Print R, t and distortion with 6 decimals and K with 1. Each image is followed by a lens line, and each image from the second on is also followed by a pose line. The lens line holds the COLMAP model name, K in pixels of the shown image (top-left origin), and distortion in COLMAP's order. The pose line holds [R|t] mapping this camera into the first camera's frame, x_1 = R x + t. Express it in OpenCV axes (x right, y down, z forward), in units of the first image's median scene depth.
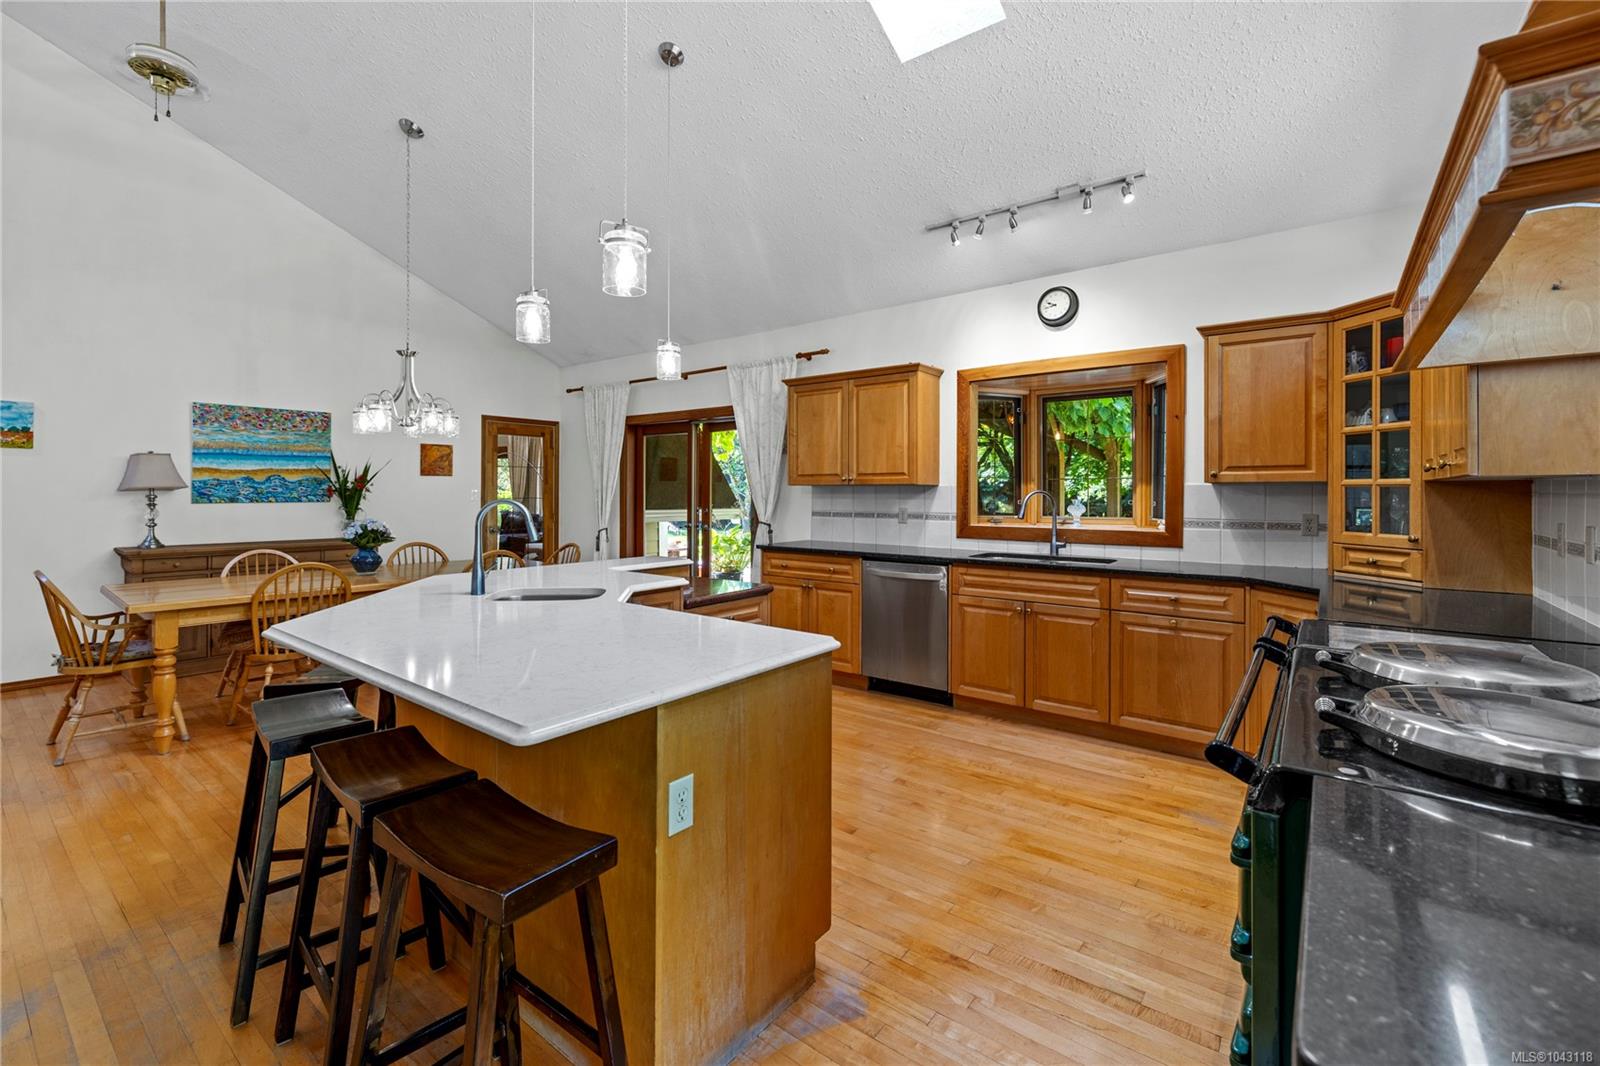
lens RADIAL K [[679.3, 0, 793.9], [0, 679.3, 492.8], [0, 0, 1]] dist [-0.000319, -0.000174]
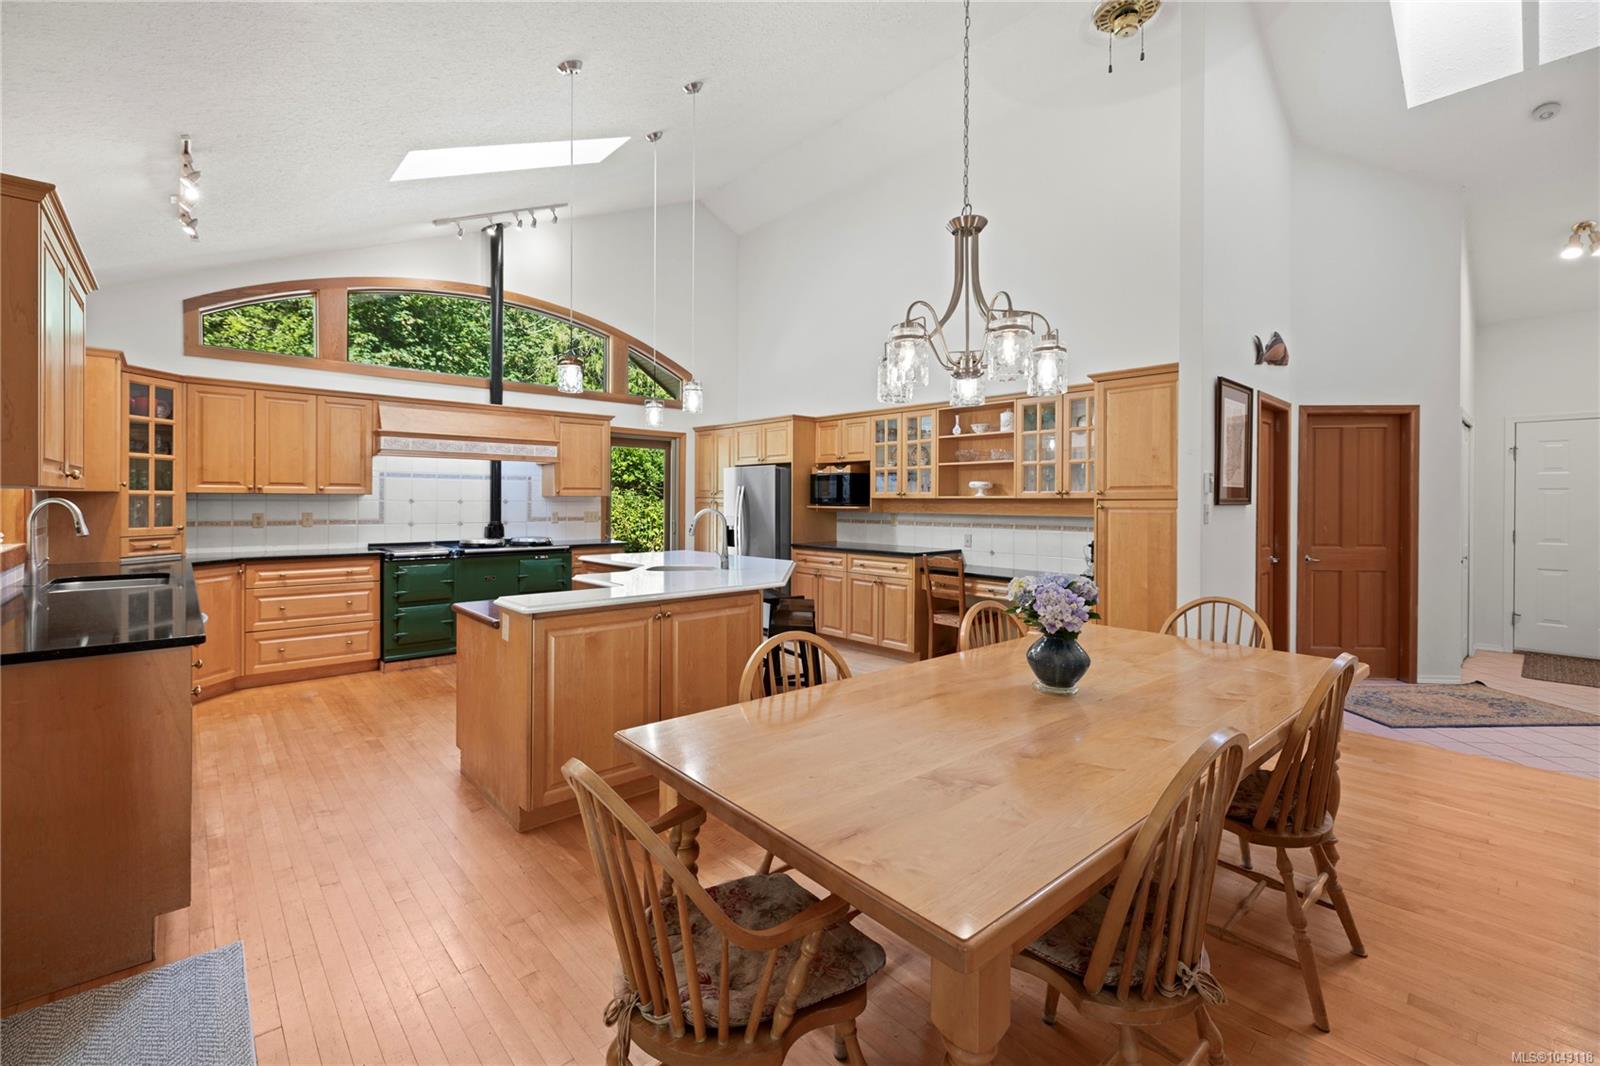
lens RADIAL K [[679.3, 0, 789.1], [0, 679.3, 503.5], [0, 0, 1]] dist [-0.000319, -0.000174]
pose [[-0.983520, -0.010935, 0.180467, -0.615635], [-0.010272, 0.999937, 0.004609, -0.010644], [-0.180506, 0.002680, -0.983570, 1.726988]]
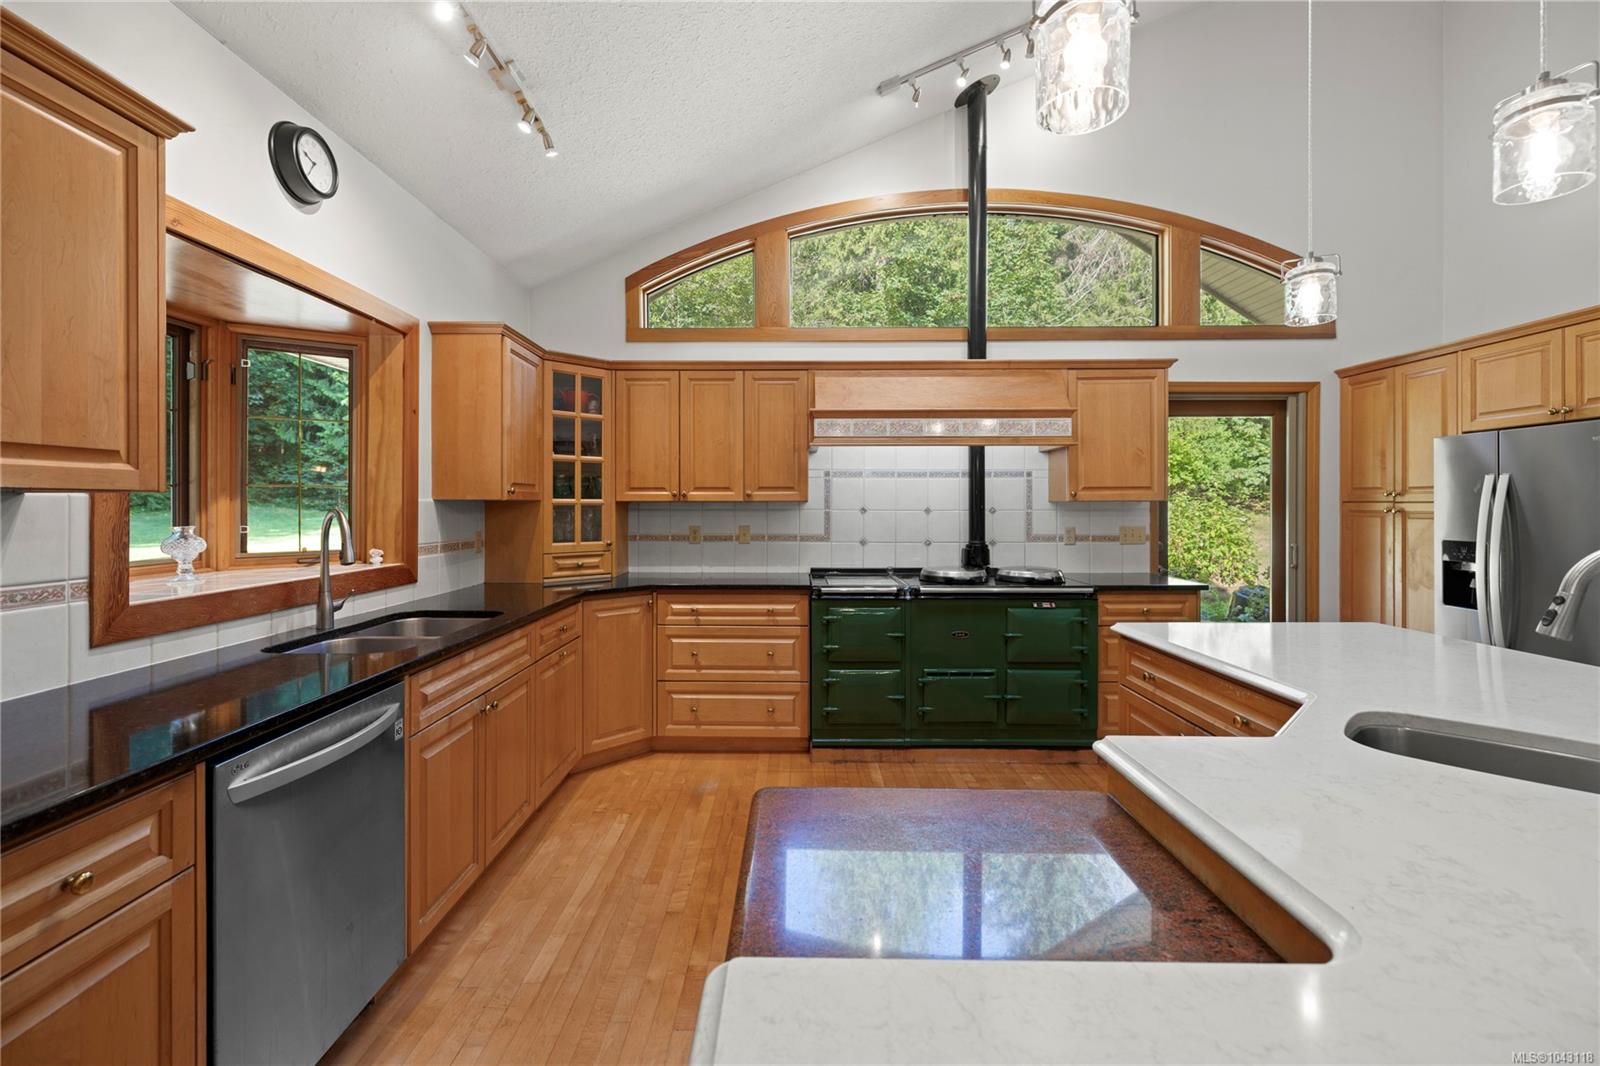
lens RADIAL K [[679.3, 0, 791.1], [0, 679.3, 505.3], [0, 0, 1]] dist [-0.000319, -0.000174]
pose [[-0.605888, -0.002684, 0.795545, -0.302029], [-0.002809, 0.999995, 0.001234, -0.009135], [-0.795545, -0.001487, -0.605893, 1.130590]]
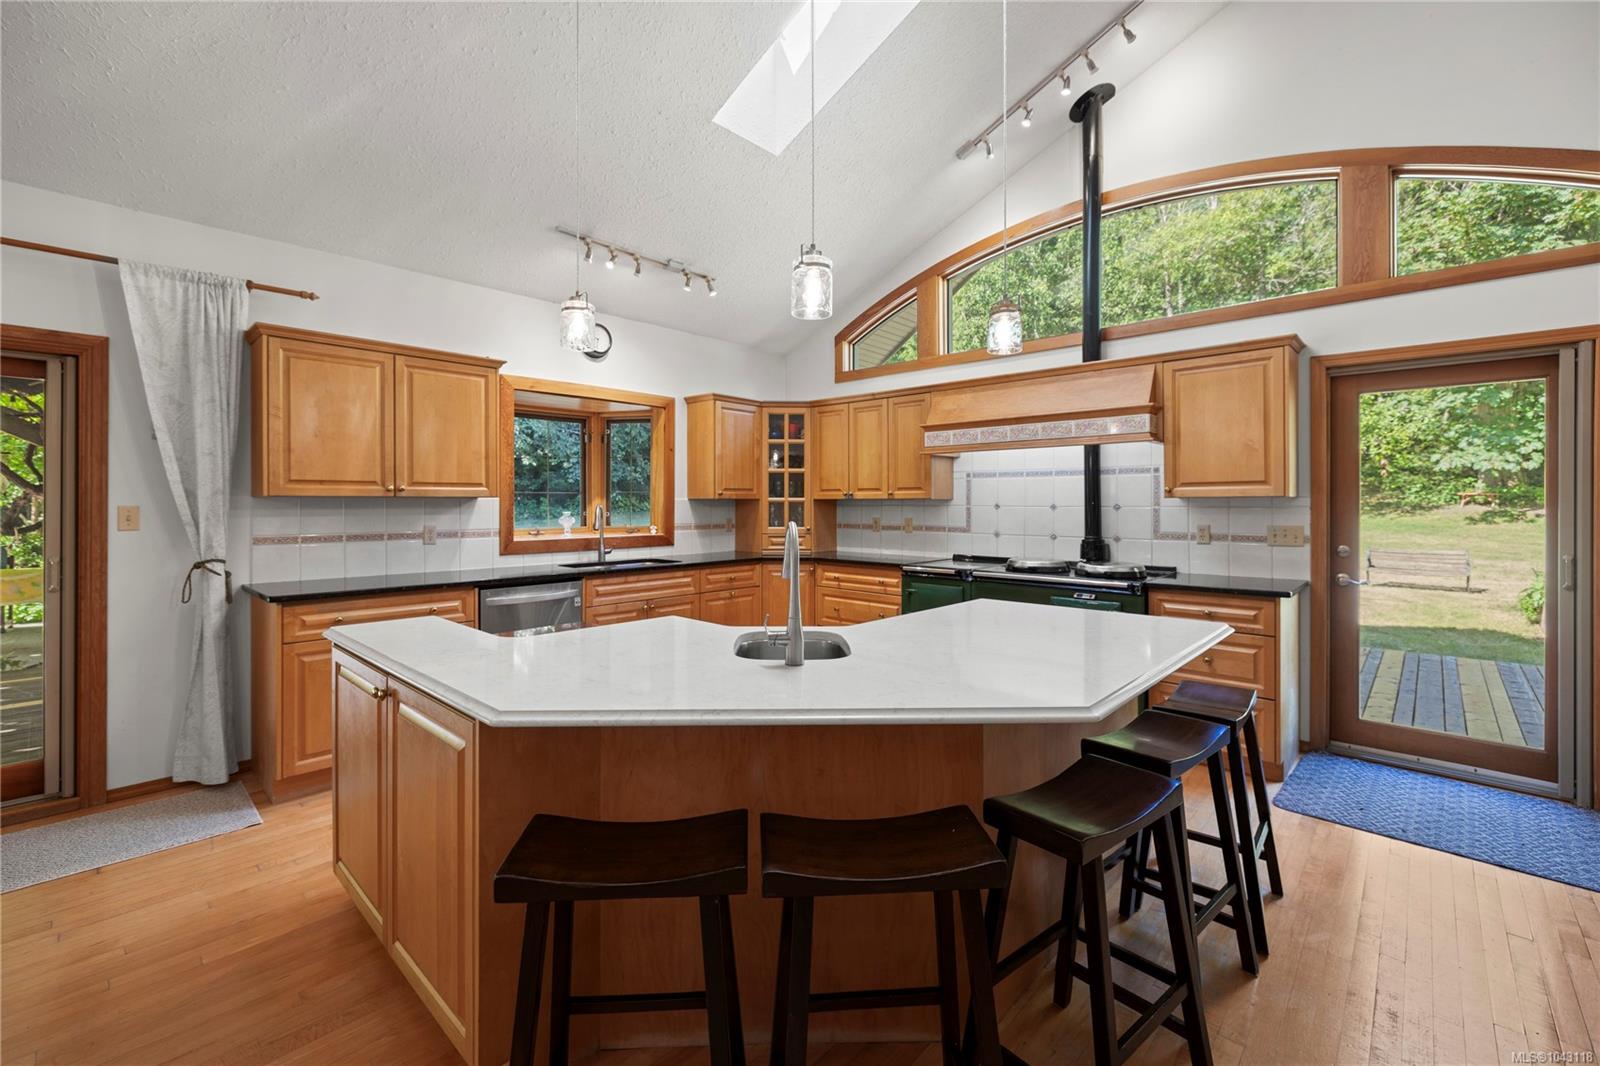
lens RADIAL K [[679.3, 0, 785.3], [0, 679.3, 503.5], [0, 0, 1]] dist [-0.000319, -0.000174]
pose [[0.096686, -0.004065, 0.995307, -0.779825], [-0.000935, 0.999991, 0.004175, -0.010161], [-0.995314, -0.001334, 0.096682, 0.641815]]
